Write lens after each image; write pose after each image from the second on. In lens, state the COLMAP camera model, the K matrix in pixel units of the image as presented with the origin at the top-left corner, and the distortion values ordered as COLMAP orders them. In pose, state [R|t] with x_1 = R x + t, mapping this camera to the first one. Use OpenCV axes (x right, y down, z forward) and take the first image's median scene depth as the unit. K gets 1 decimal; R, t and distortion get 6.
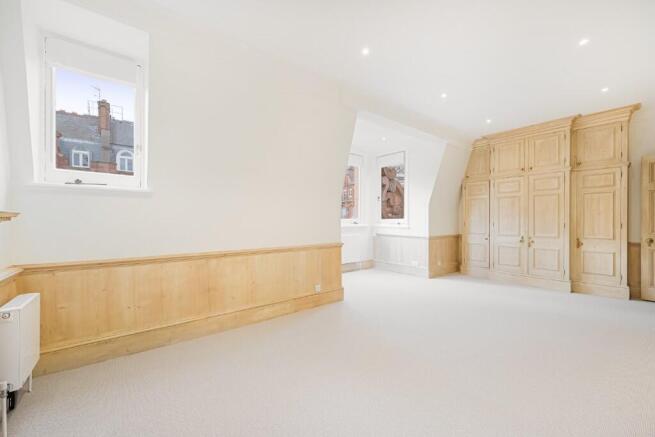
lens RADIAL K [[256.2, 0, 327.1], [0, 256.2, 222.5], [0, 0, 1]] dist [-0.001299, -0.000217]
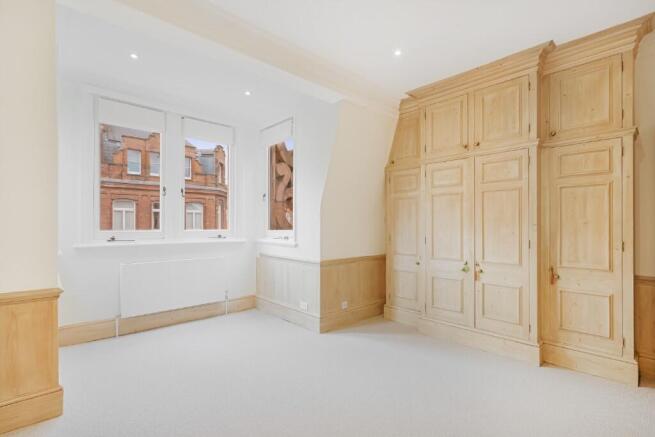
lens RADIAL K [[301.3, 0, 327.8], [0, 301.3, 227.1], [0, 0, 1]] dist [0.002088, 0.000126]
pose [[0.996522, -0.001268, 0.083318, 0.409678], [0.001814, 0.999977, -0.006469, -0.021050], [-0.083308, 0.006598, 0.996502, 0.358004]]
